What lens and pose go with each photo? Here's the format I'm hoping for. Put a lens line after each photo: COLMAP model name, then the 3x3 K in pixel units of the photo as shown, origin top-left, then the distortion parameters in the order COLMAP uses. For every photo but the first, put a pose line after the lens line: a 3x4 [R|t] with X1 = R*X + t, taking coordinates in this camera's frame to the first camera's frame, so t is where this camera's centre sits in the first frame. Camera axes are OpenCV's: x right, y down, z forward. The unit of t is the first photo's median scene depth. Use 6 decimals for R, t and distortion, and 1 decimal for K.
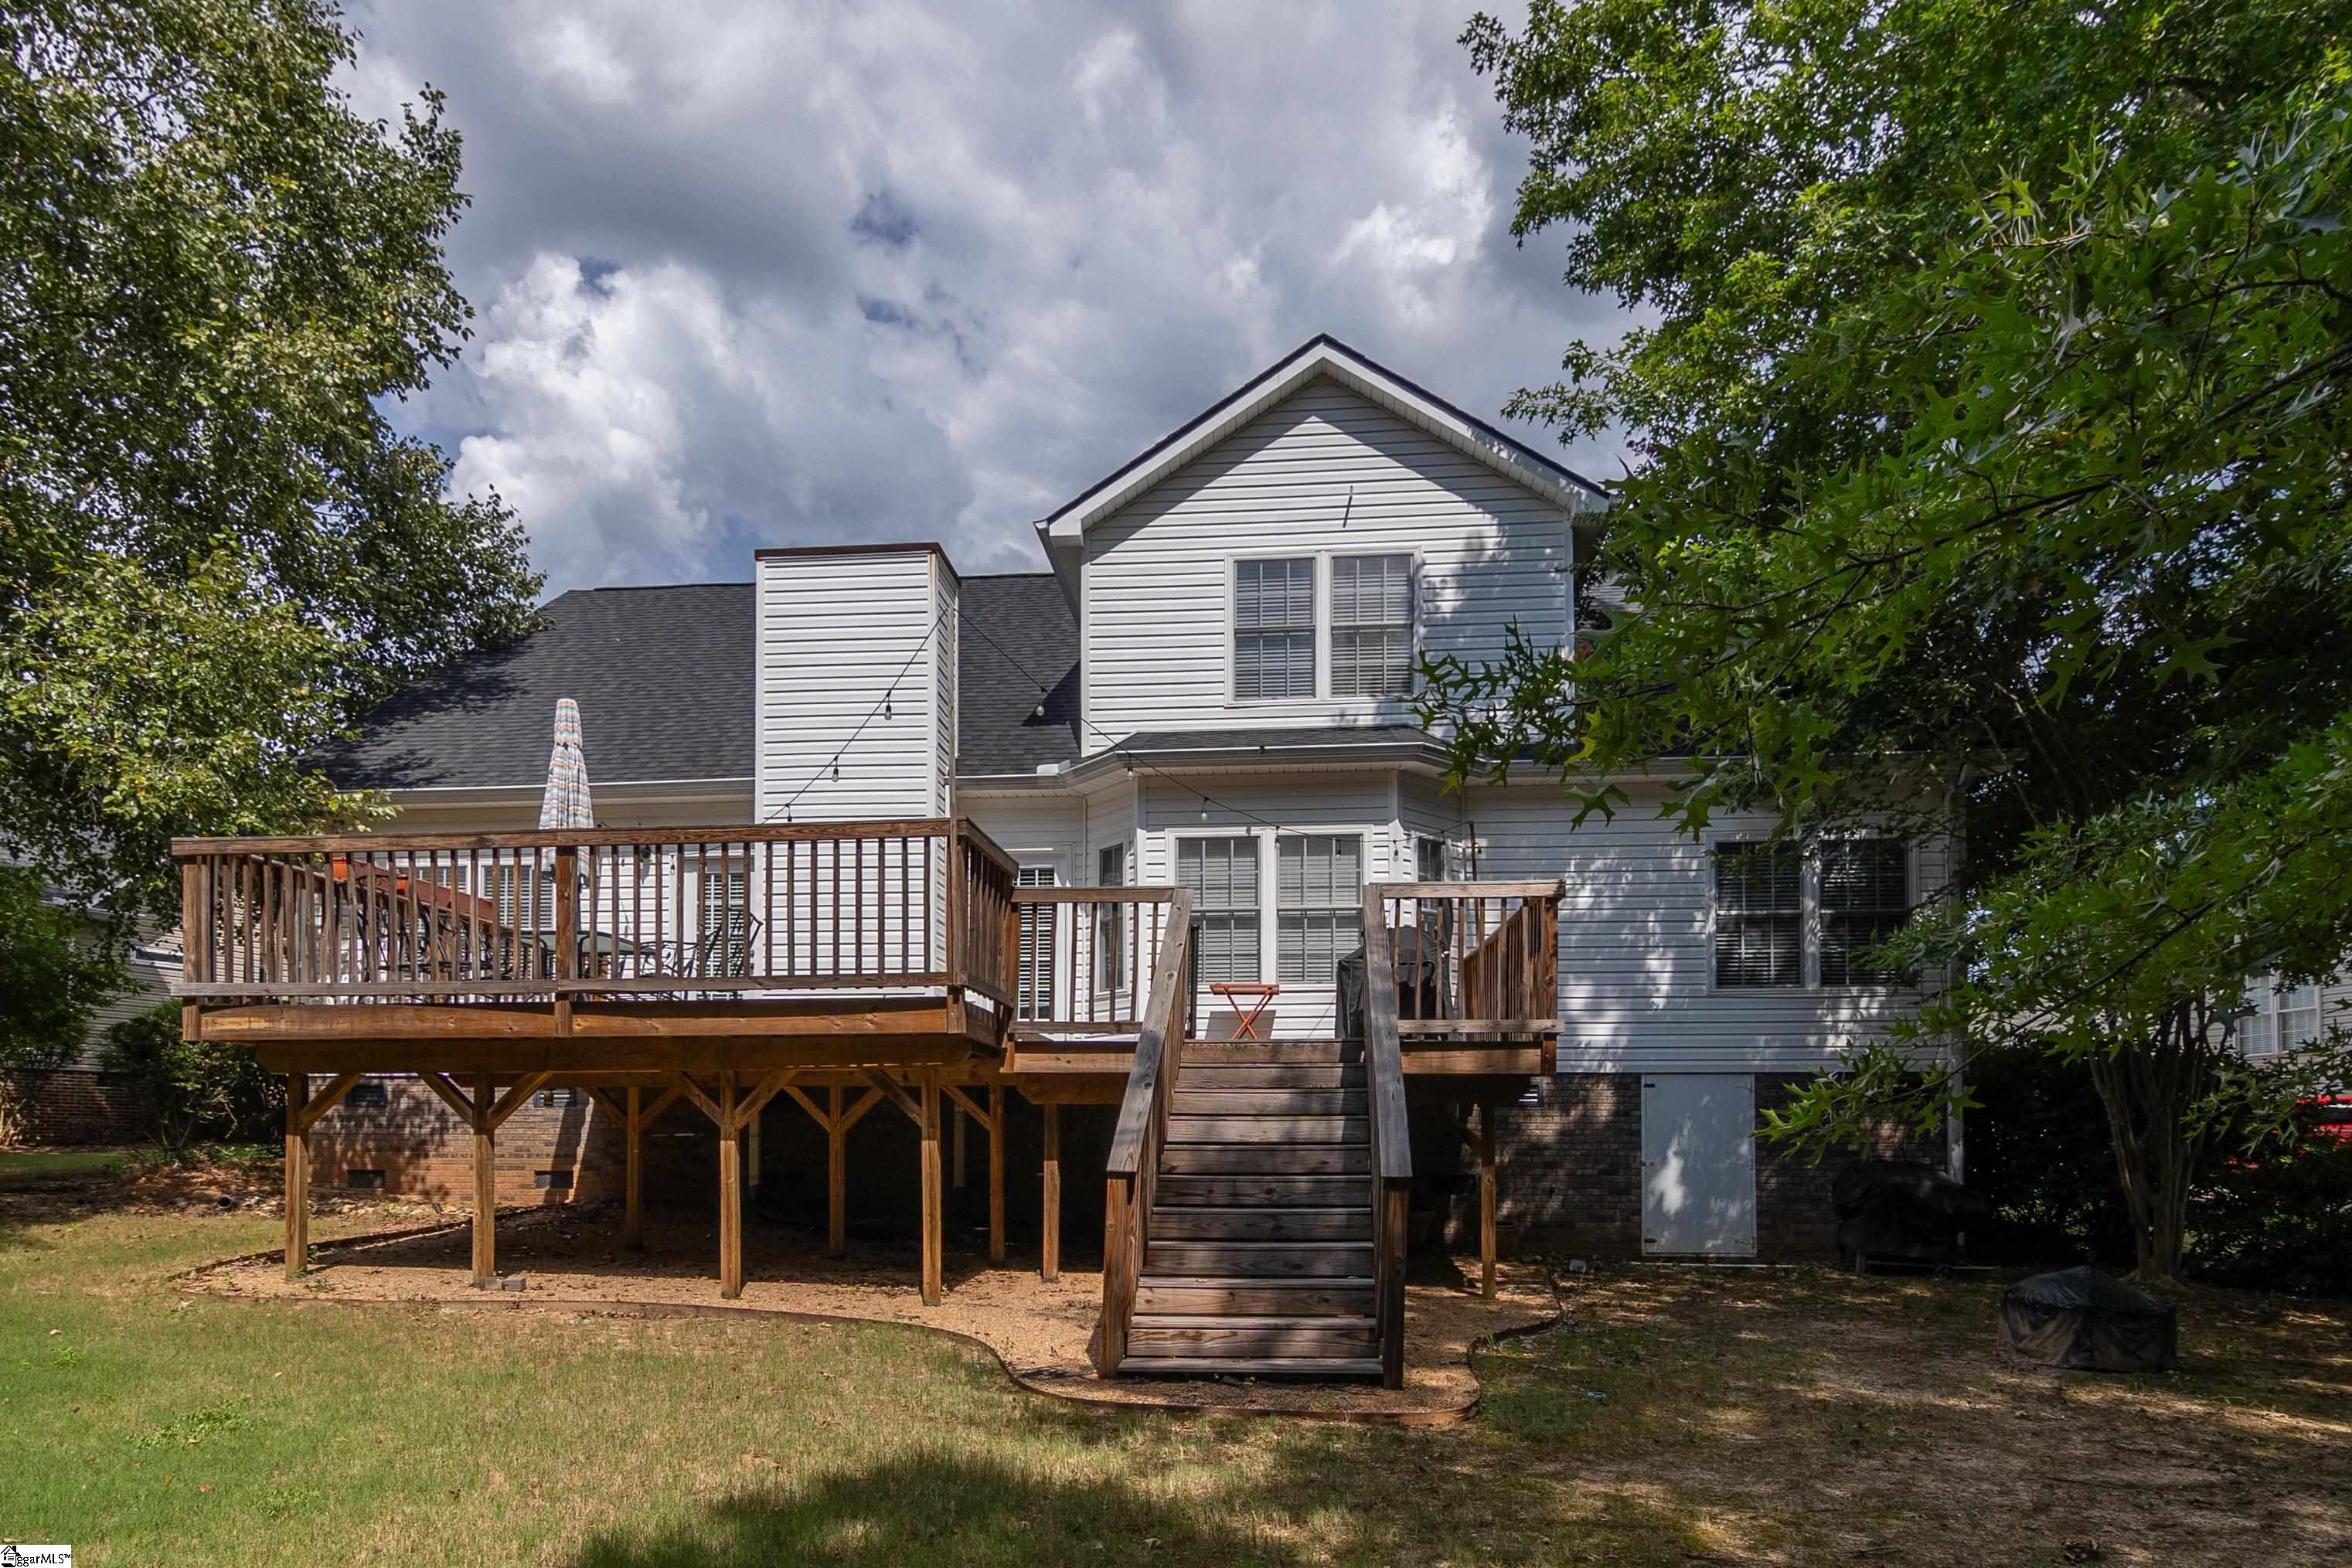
lens RADIAL K [[1162.0, 0, 1175.9], [0, 1162.0, 974.3], [0, 0, 1]] dist [0.001787, 0.000167]
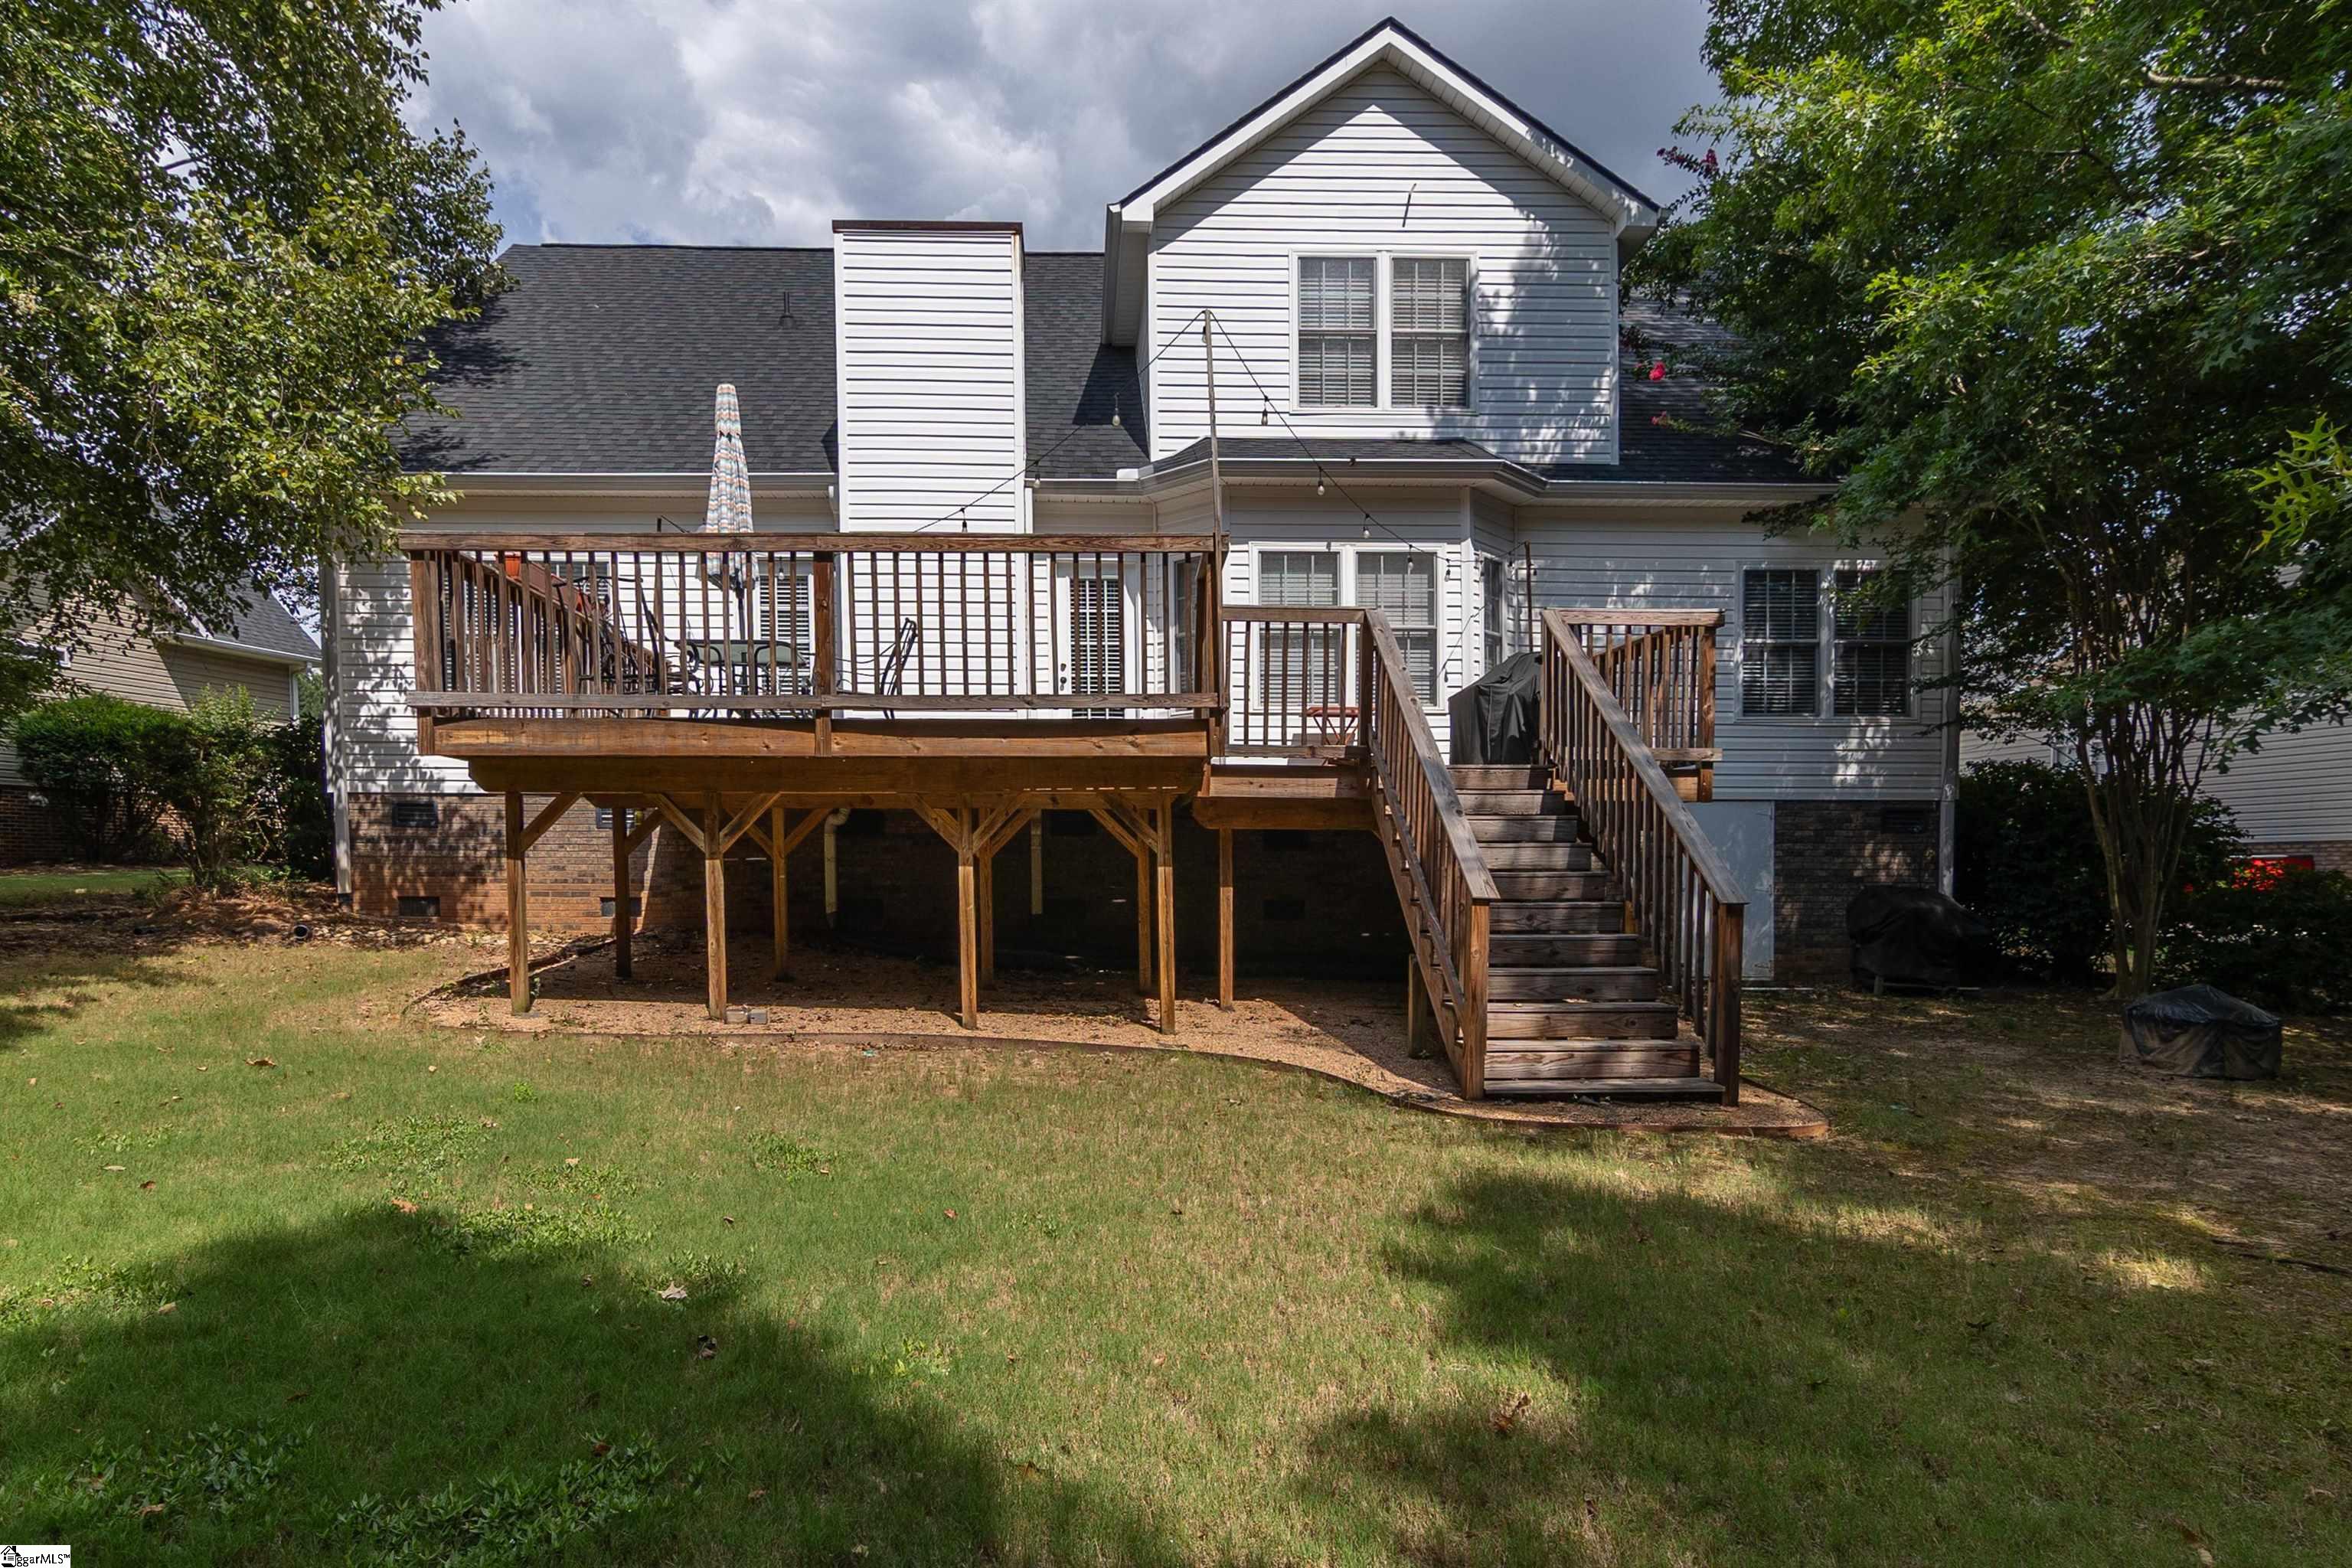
lens RADIAL K [[1234.4, 0, 1171.9], [0, 1234.4, 755.3], [0, 0, 1]] dist [0.000315, -0.000358]
pose [[0.993792, 0.011699, 0.110636, -0.173633], [-0.017627, 0.998452, 0.052758, -0.002150], [-0.109848, -0.054381, 0.992460, -0.009378]]
